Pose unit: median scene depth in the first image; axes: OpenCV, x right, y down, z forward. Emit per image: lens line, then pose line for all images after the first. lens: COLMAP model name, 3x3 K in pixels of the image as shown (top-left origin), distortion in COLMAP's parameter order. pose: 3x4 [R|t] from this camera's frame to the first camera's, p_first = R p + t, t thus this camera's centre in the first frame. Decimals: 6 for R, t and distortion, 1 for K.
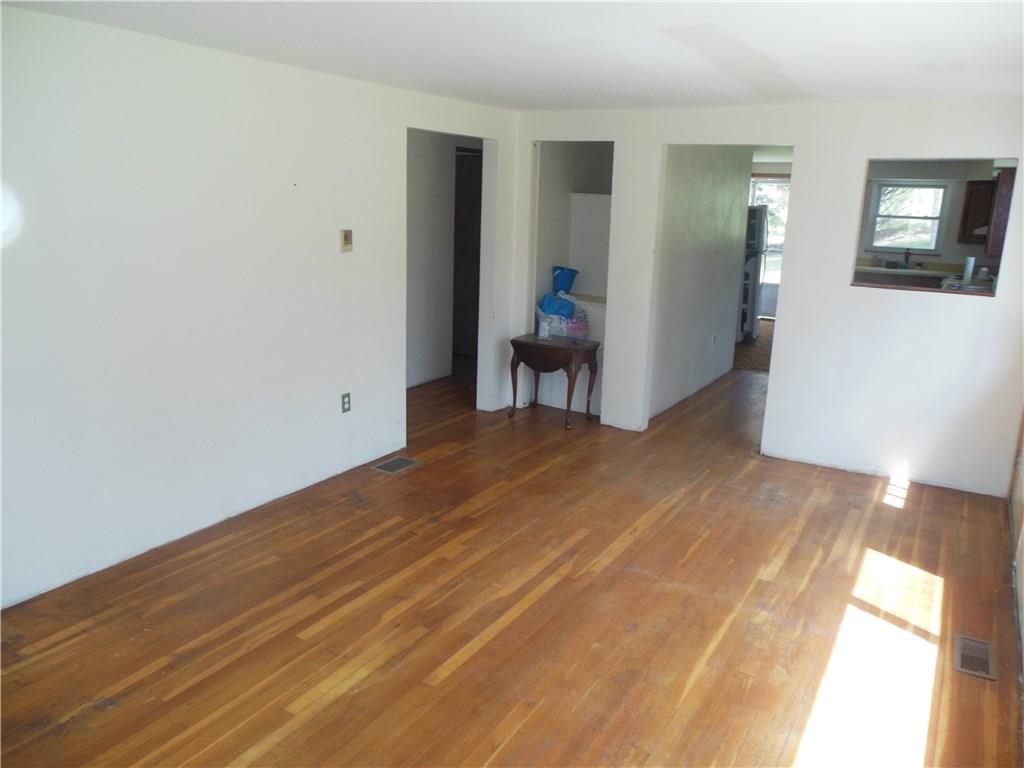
lens RADIAL K [[774.3, 0, 512.0], [0, 774.3, 384.0], [0, 0, 1]] dist [-0.078172, 0.126228]
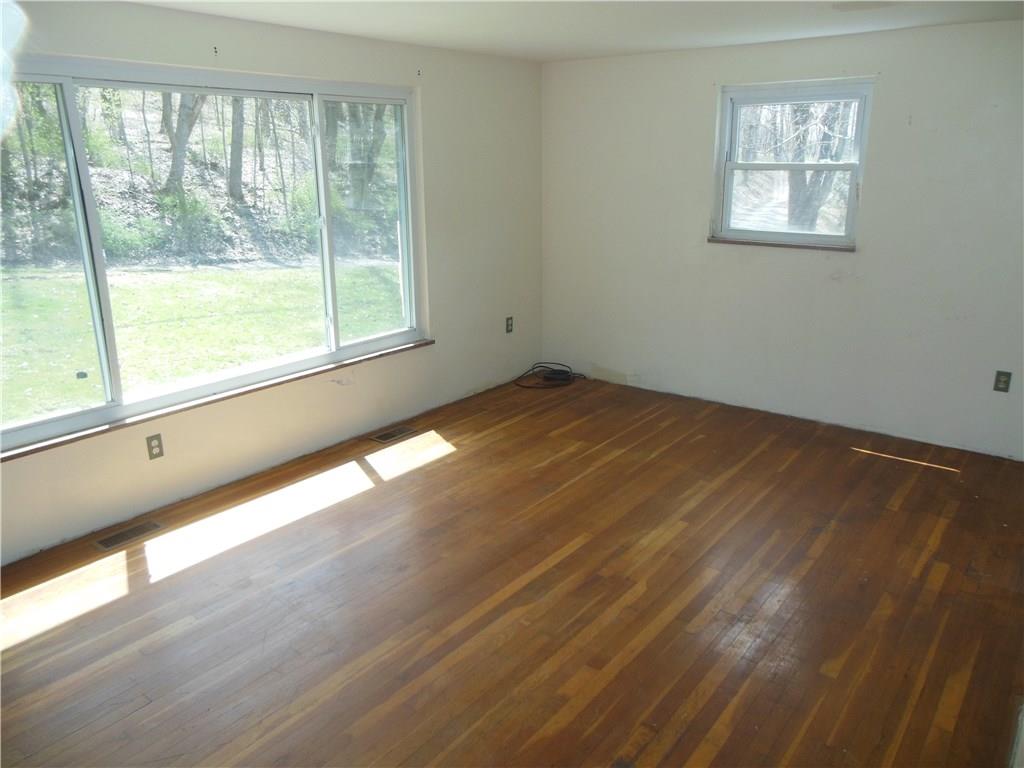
lens RADIAL K [[774.3, 0, 512.0], [0, 774.3, 384.0], [0, 0, 1]] dist [-0.078172, 0.126228]
pose [[-0.992783, -0.059792, 0.103958, -0.081305], [-0.000040, 0.867010, 0.498291, -0.397589], [-0.119926, 0.494691, -0.860755, 1.668336]]
